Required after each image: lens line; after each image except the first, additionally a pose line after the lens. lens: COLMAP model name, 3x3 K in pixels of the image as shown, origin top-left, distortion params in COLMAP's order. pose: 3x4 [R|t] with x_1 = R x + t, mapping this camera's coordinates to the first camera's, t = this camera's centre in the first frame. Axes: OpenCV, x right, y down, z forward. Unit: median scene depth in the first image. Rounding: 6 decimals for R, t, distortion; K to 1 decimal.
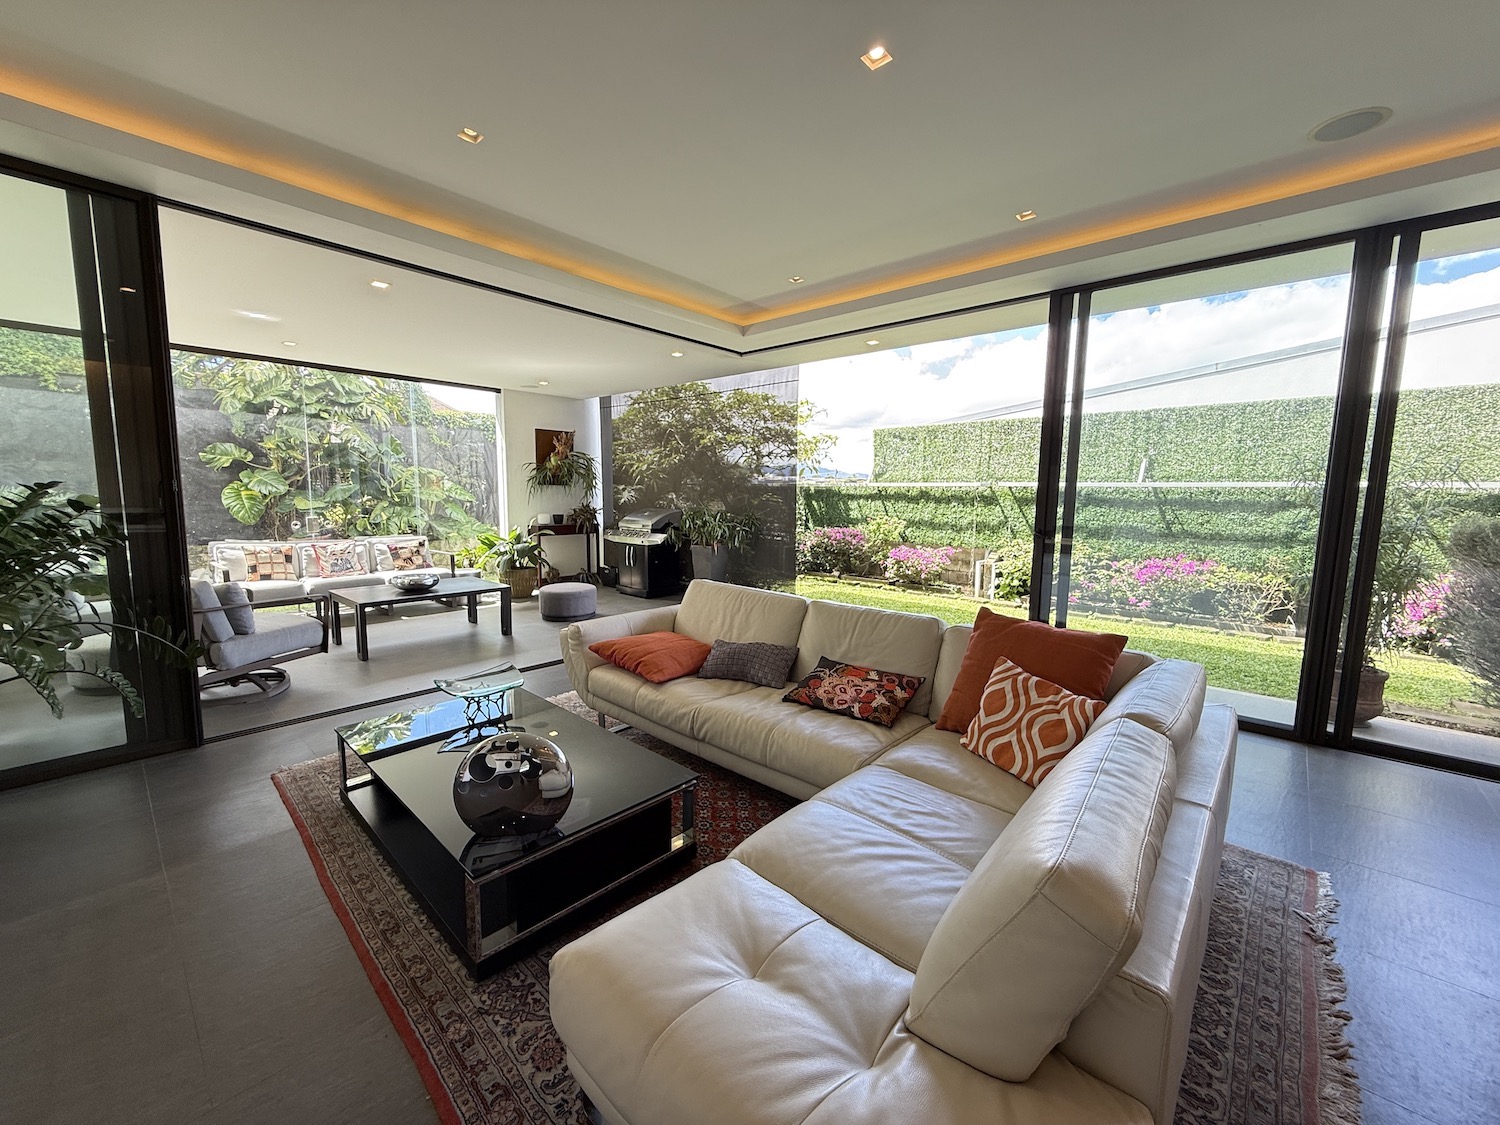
lens RADIAL K [[599.3, 0, 745.2], [0, 599.3, 563.0], [0, 0, 1]] dist [-0.001313, 0.000661]
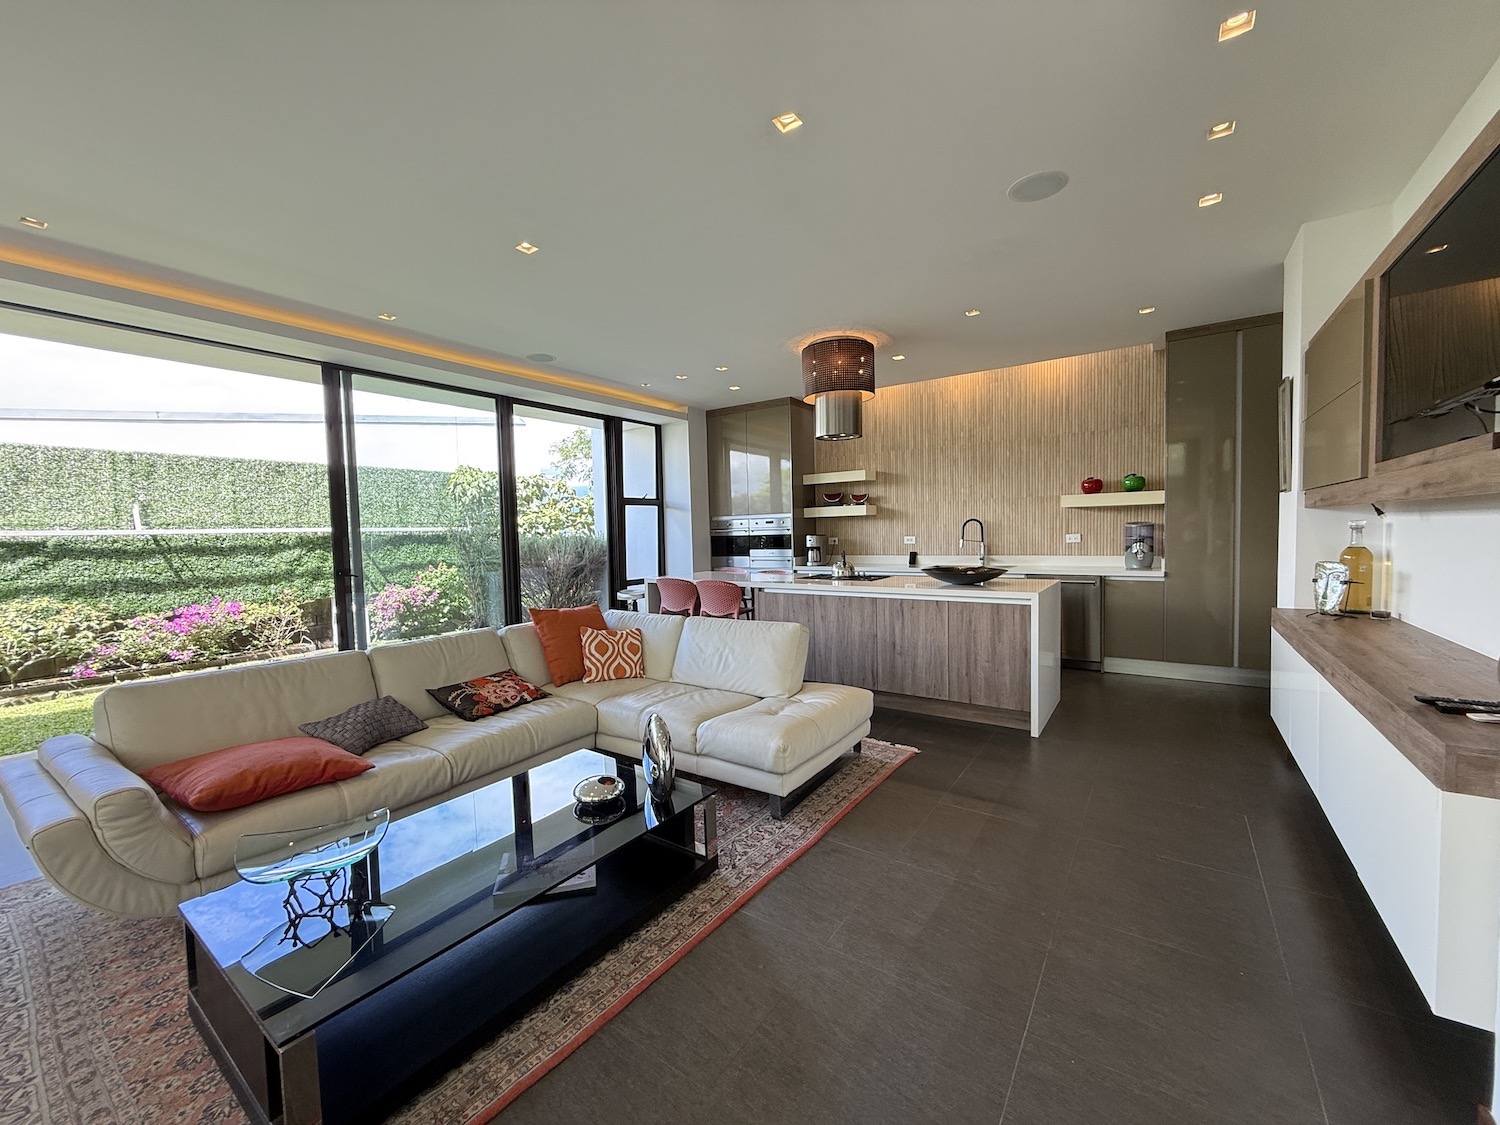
lens RADIAL K [[599.3, 0, 747.5], [0, 599.3, 560.4], [0, 0, 1]] dist [-0.001313, 0.000661]
pose [[-0.129177, -0.058022, 0.989923, -0.382945], [0.140505, 0.987144, 0.076194, -0.027861], [-0.981617, 0.148932, -0.119364, 0.205645]]
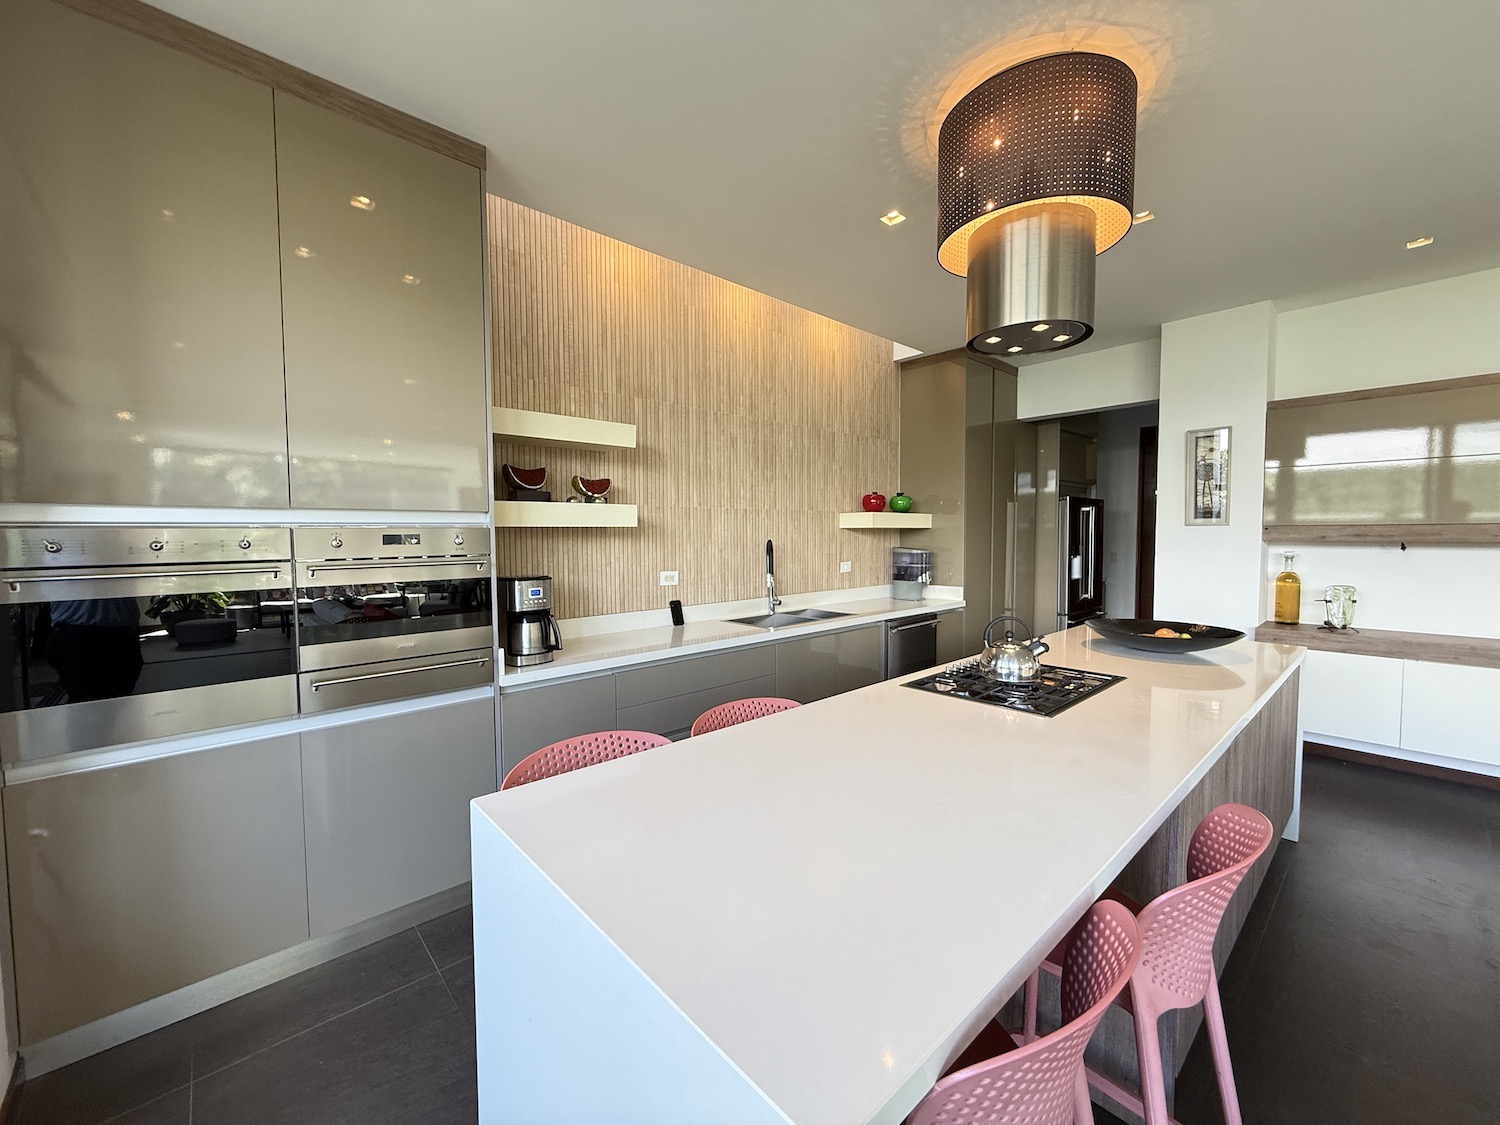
lens RADIAL K [[599.3, 0, 745.5], [0, 599.3, 561.6], [0, 0, 1]] dist [-0.001313, 0.000661]
pose [[-0.995137, -0.012589, 0.097688, 0.354025], [0.003893, 0.985997, 0.166715, -0.044850], [-0.098419, 0.166285, -0.981154, 0.299913]]
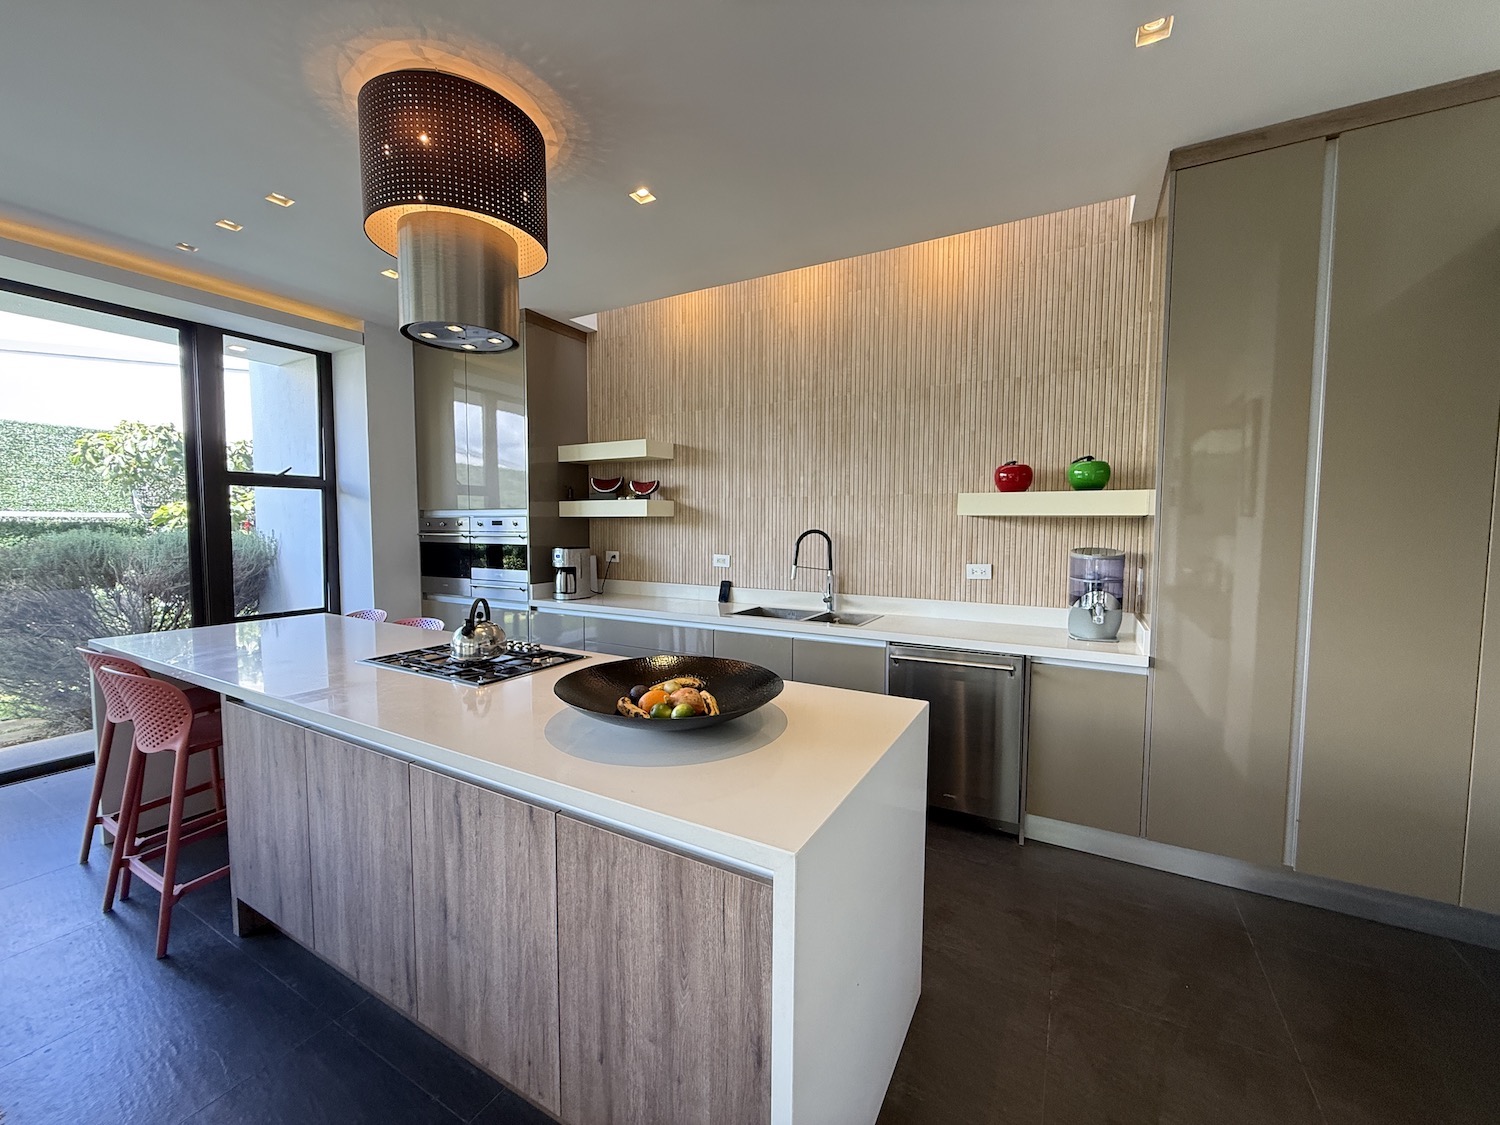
lens RADIAL K [[599.3, 0, 749.0], [0, 599.3, 561.1], [0, 0, 1]] dist [-0.001313, 0.000661]
pose [[-0.229348, -0.073298, 0.970581, -0.056309], [0.107182, 0.989195, 0.100030, -0.006516], [-0.967425, 0.126971, -0.219014, -0.045134]]
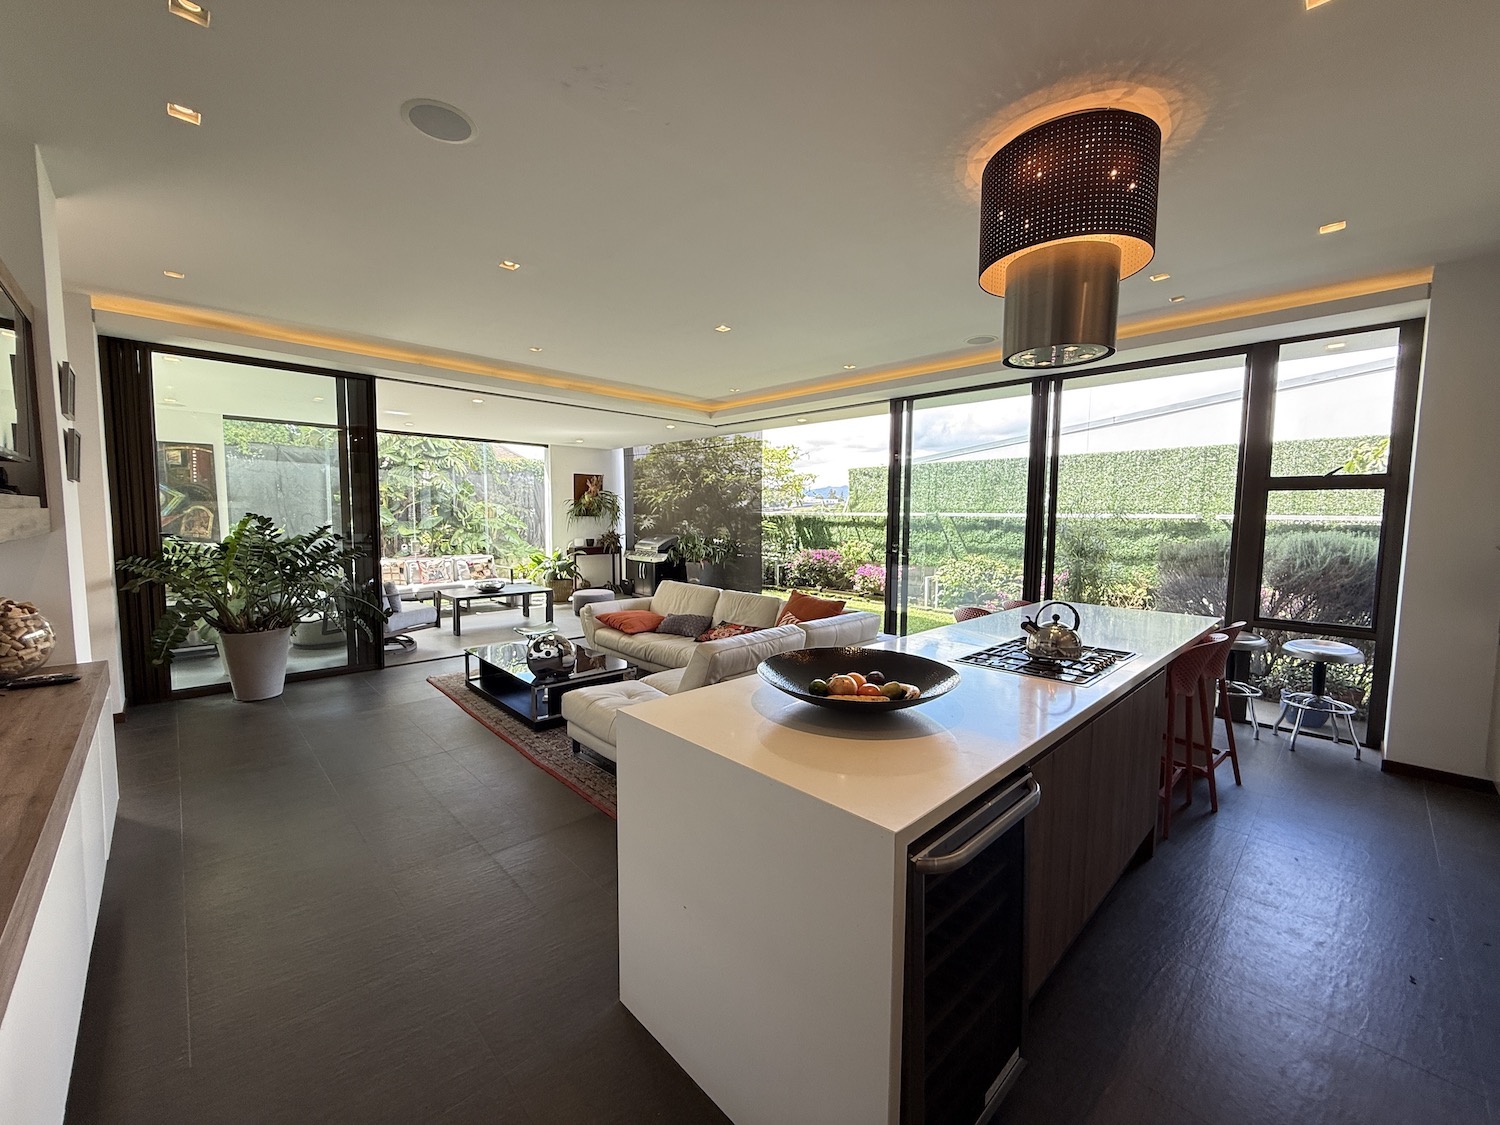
lens RADIAL K [[599.3, 0, 745.6], [0, 599.3, 564.6], [0, 0, 1]] dist [-0.001313, 0.000661]
pose [[0.997877, 0.002540, -0.065082, 0.120571], [-0.004800, 0.999390, -0.034599, 0.019642], [0.064955, 0.034837, 0.997280, -0.299437]]
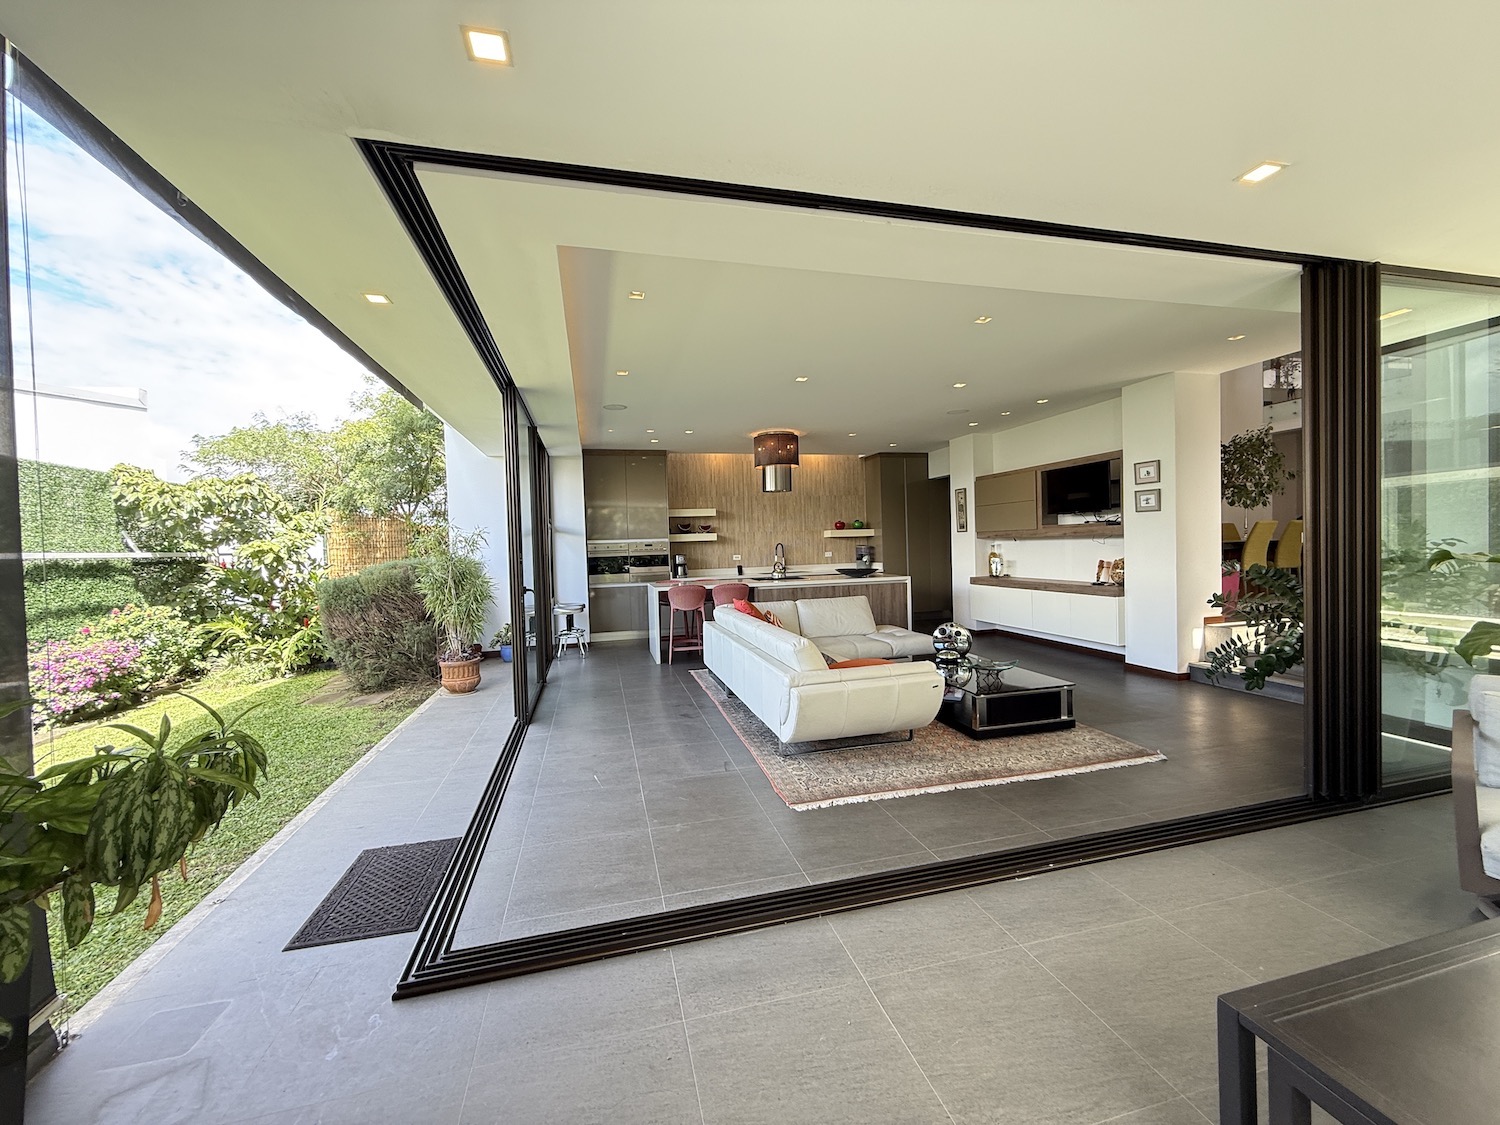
lens RADIAL K [[599.3, 0, 747.7], [0, 599.3, 562.3], [0, 0, 1]] dist [-0.001313, 0.000661]
pose [[-0.836577, -0.004250, 0.547832, -0.272948], [0.084145, 0.987108, 0.136154, -0.121297], [-0.541348, 0.160001, -0.825434, 0.921162]]
